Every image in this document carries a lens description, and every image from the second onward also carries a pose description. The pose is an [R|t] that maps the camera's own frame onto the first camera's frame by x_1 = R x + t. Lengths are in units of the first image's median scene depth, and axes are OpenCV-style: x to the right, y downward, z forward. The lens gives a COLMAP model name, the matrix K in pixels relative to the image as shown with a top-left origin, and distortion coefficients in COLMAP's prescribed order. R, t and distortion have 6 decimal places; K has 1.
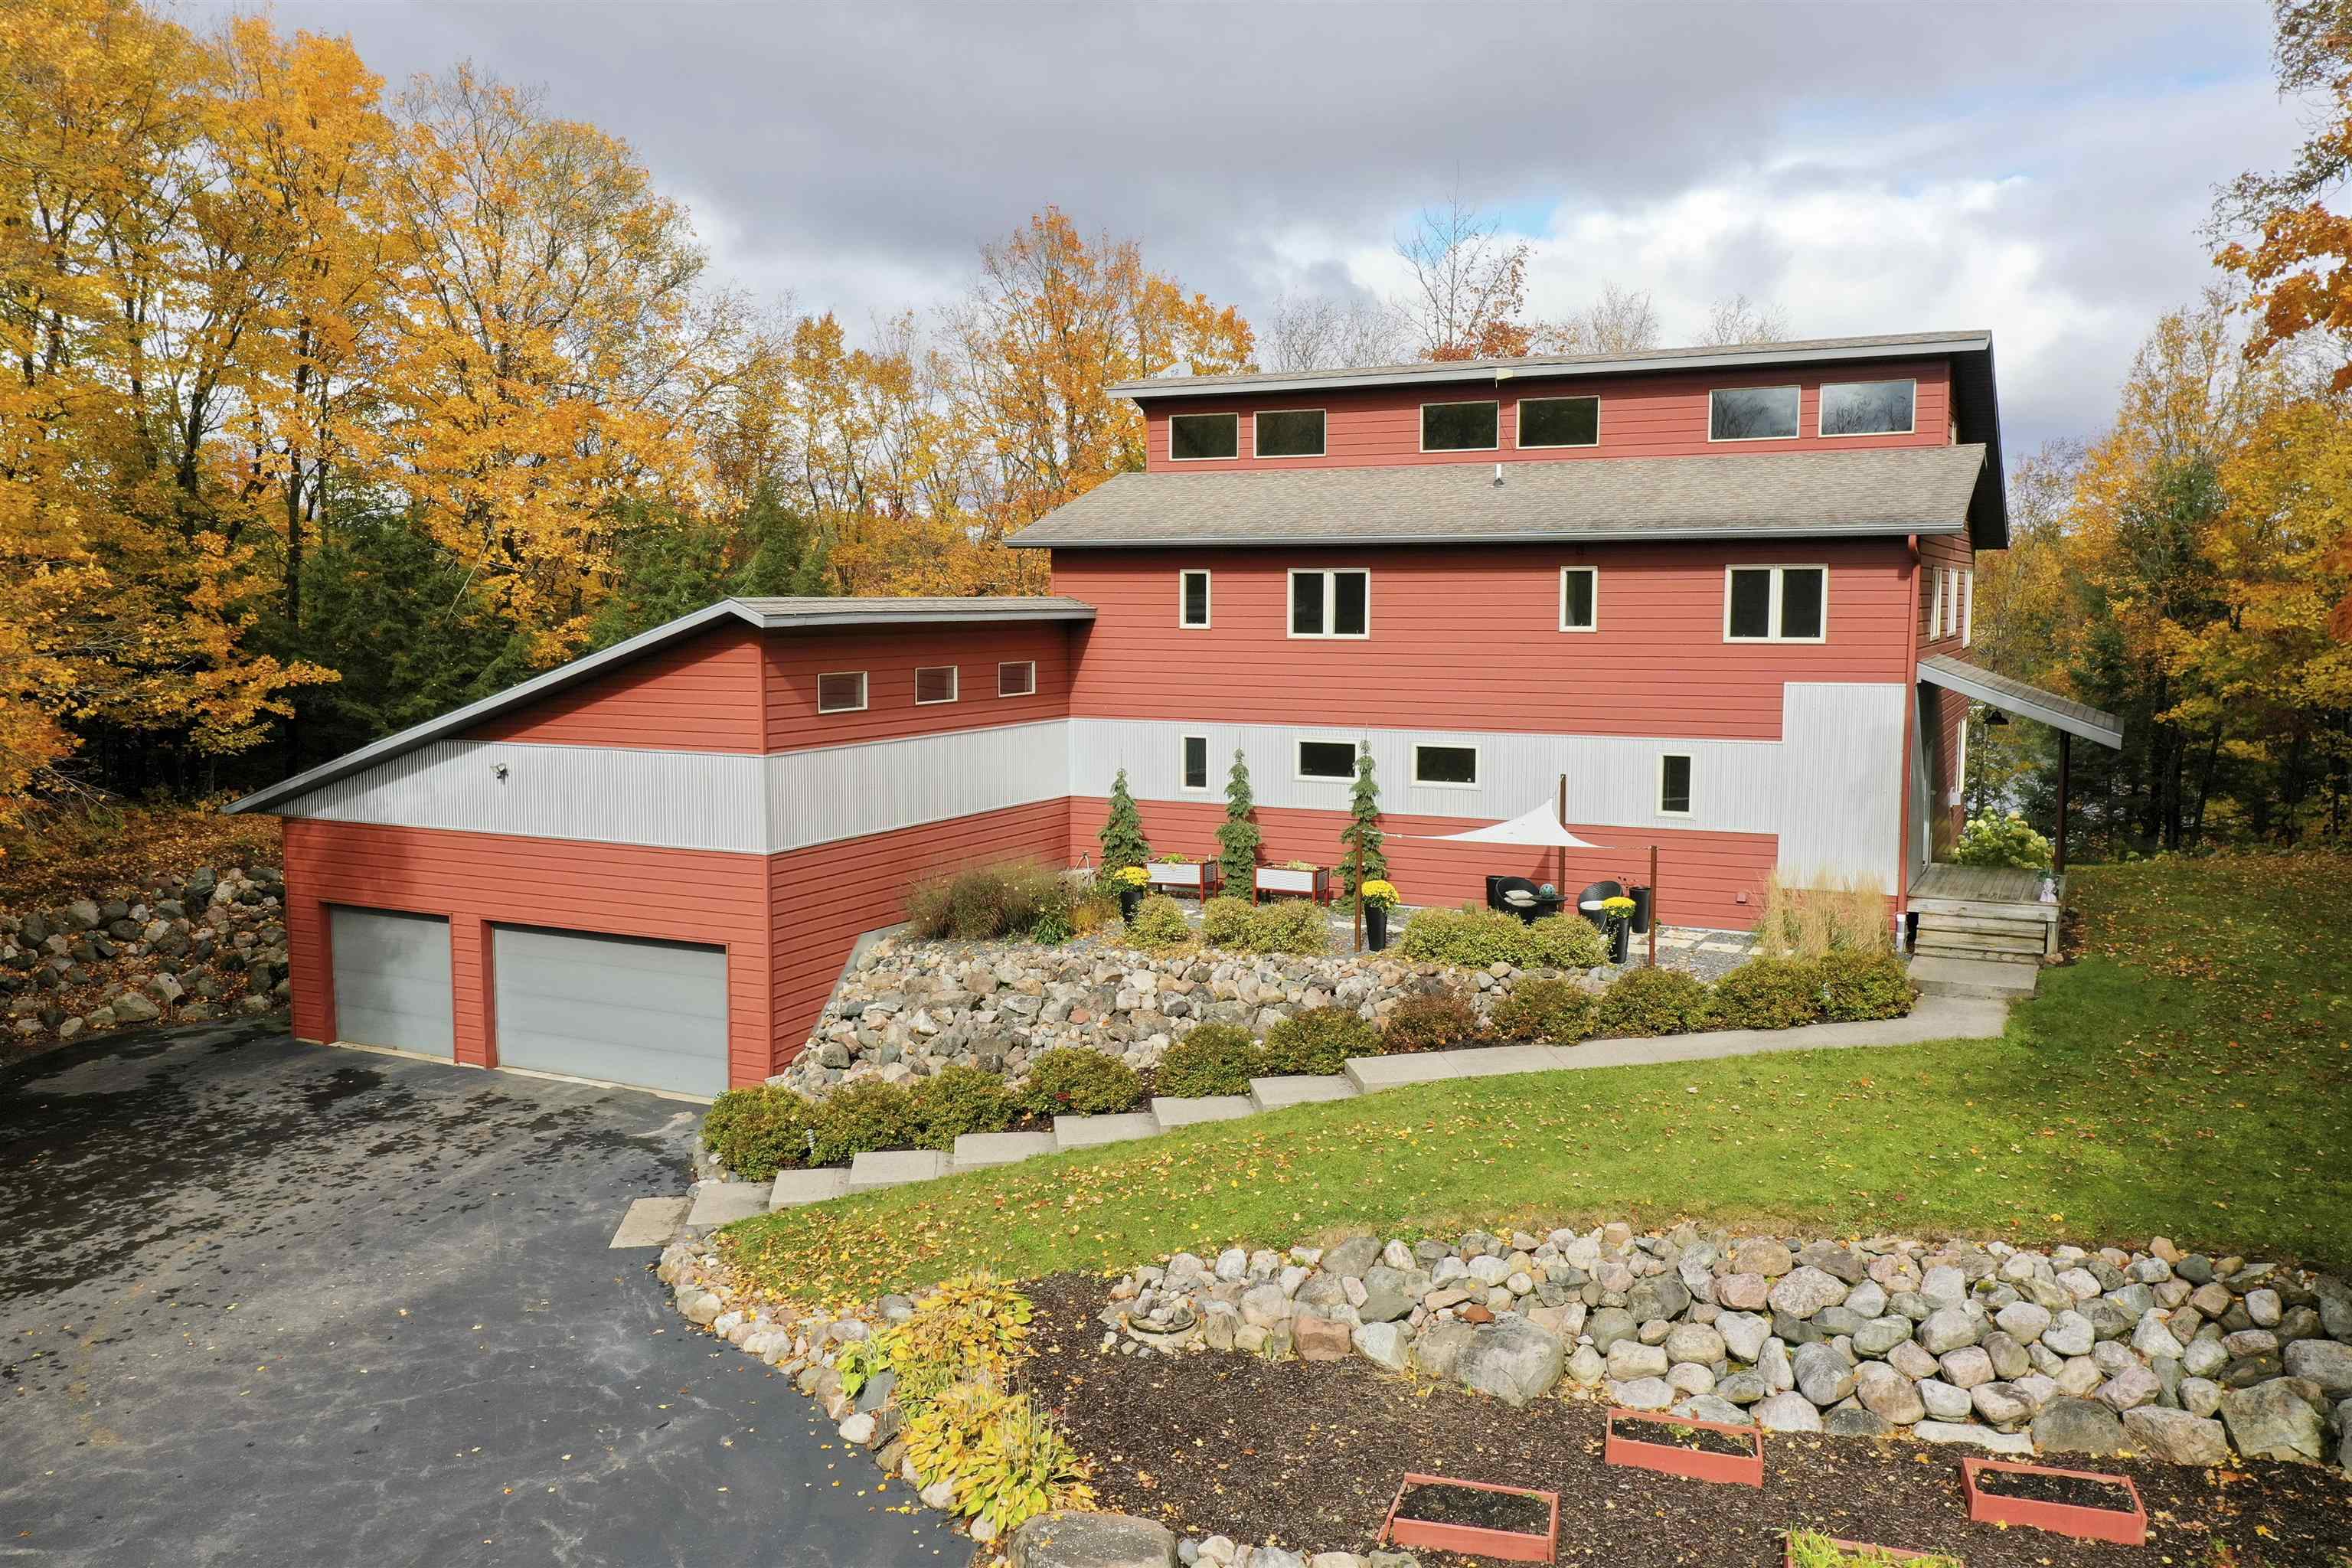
lens RADIAL K [[1876.3, 0, 1176.0], [0, 1876.3, 784.0], [0, 0, 1]] dist [0.027841, -0.012705]
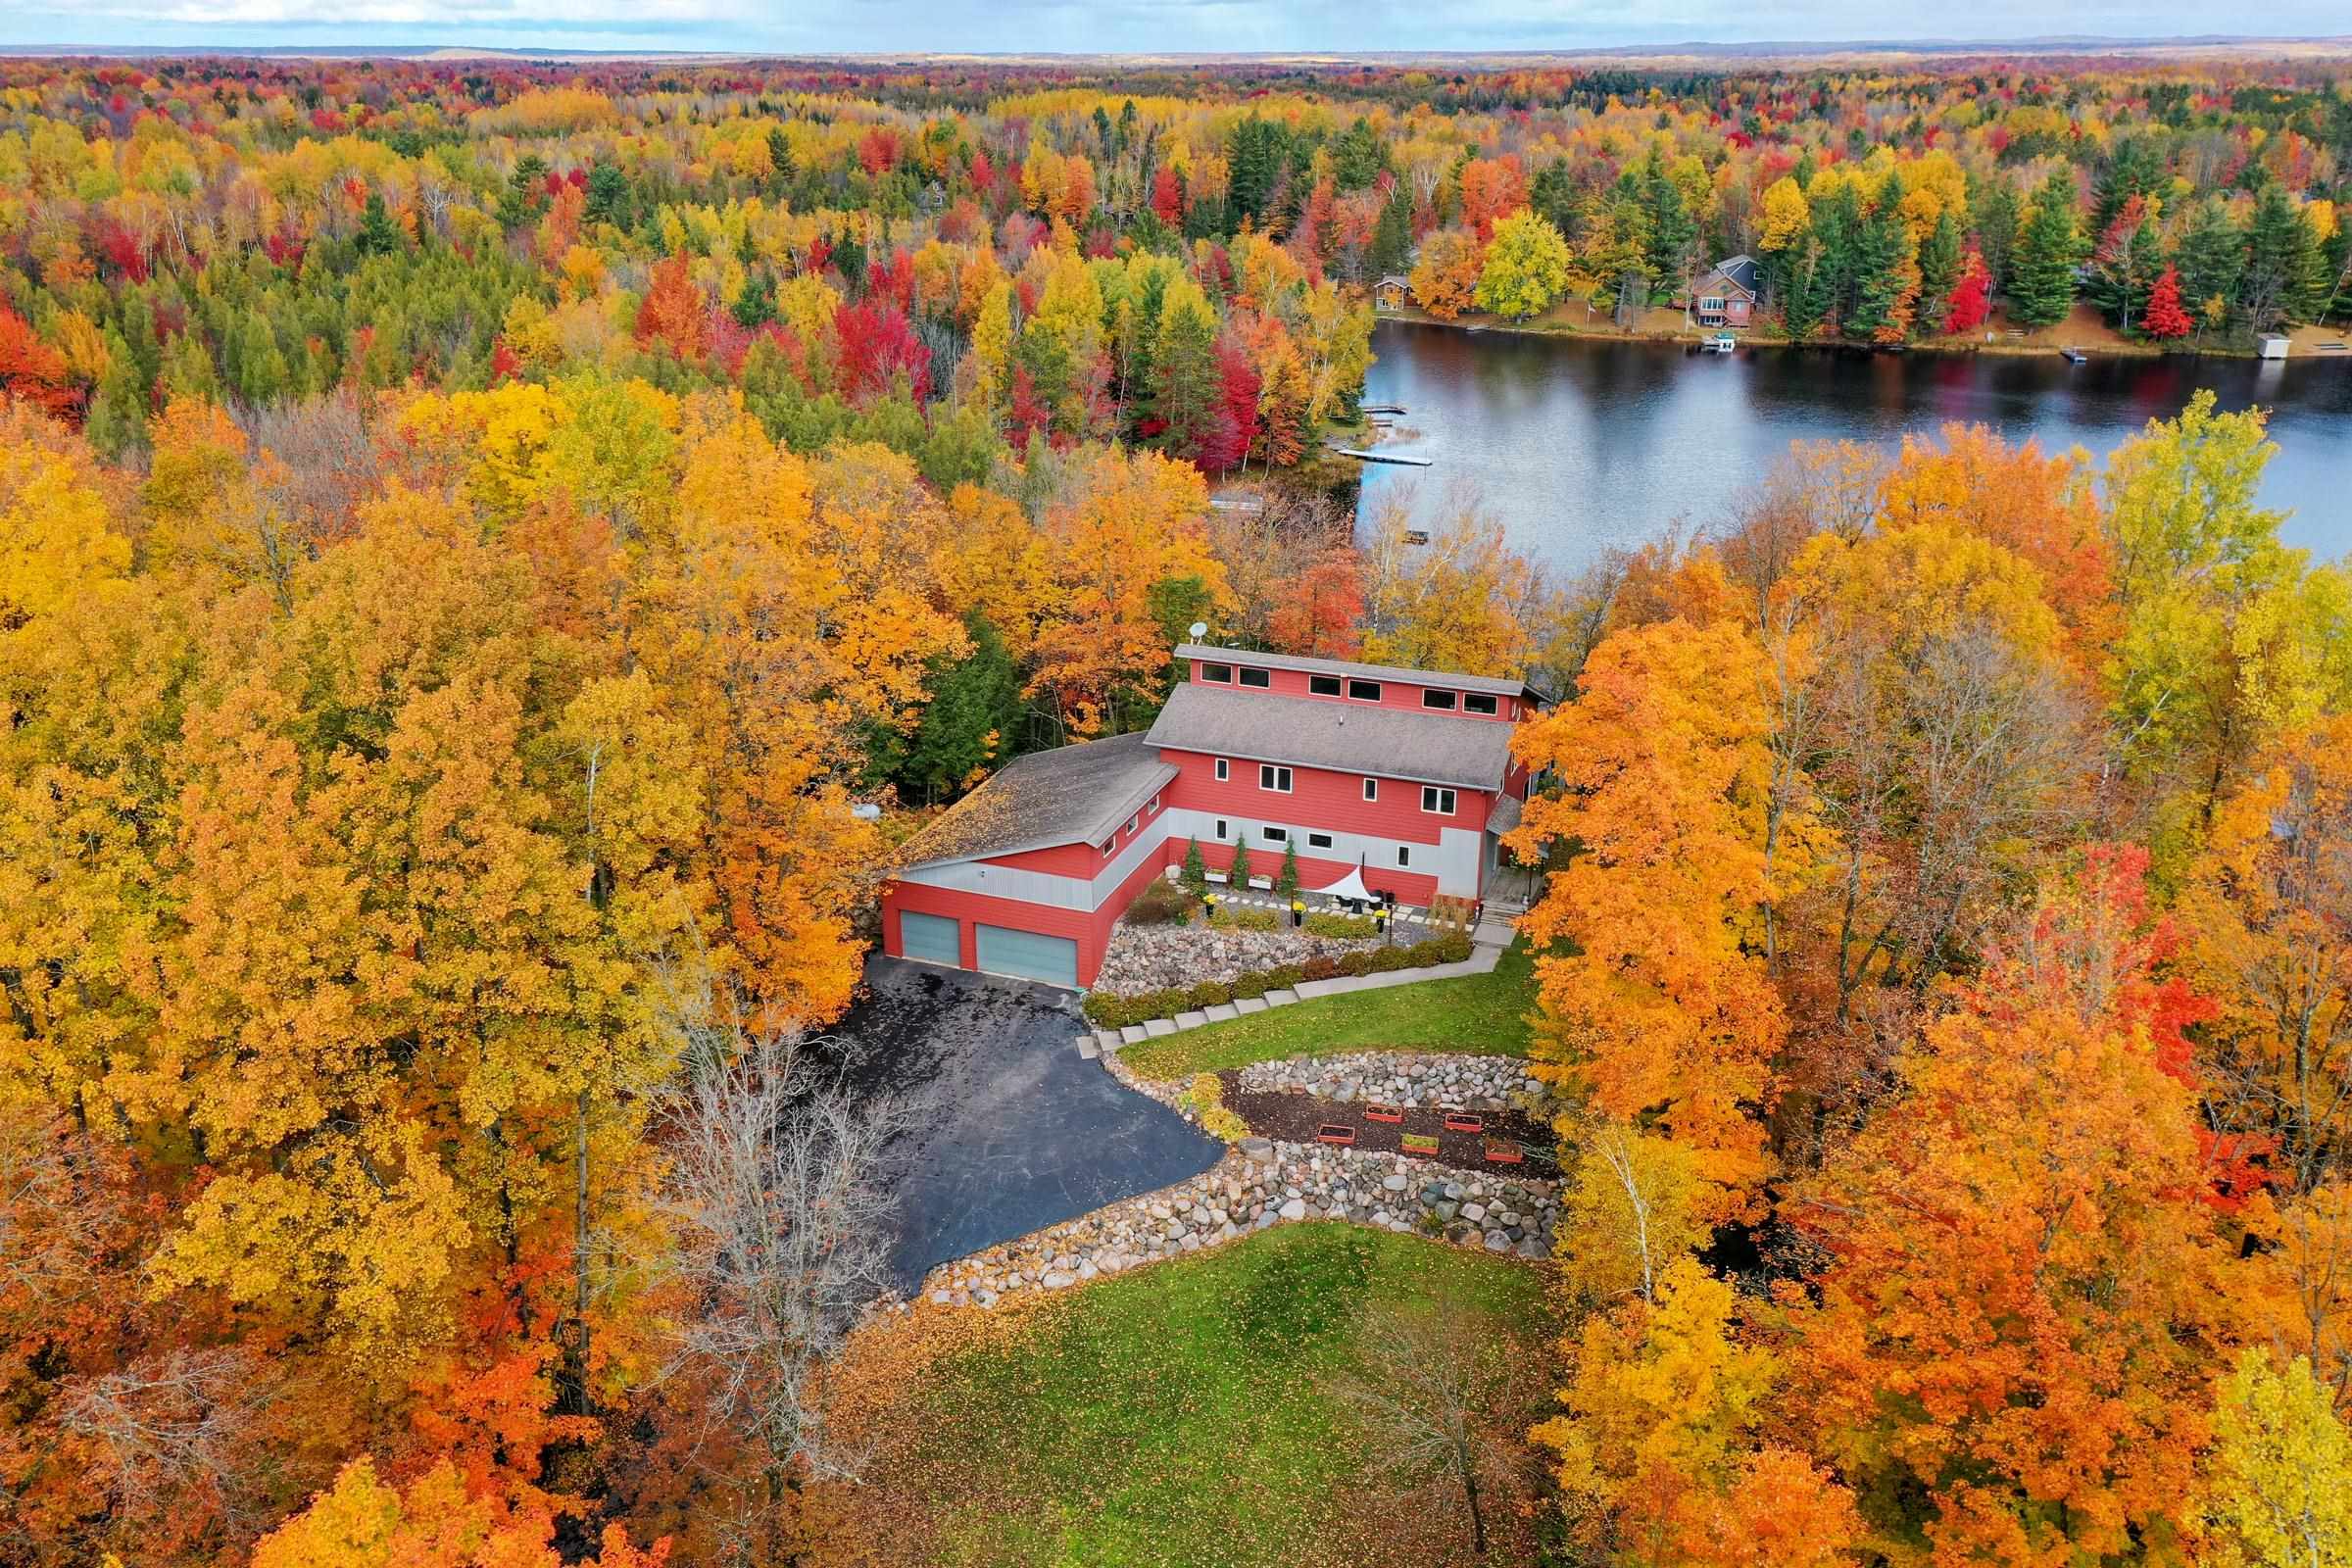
lens RADIAL K [[1876.3, 0, 1176.0], [0, 1876.3, 784.0], [0, 0, 1]] dist [0.027841, -0.012705]
pose [[0.995305, -0.035725, 0.089957, -0.336964], [0.010269, 0.963120, 0.268875, -0.916500], [-0.096245, -0.266689, 0.958965, -1.716320]]
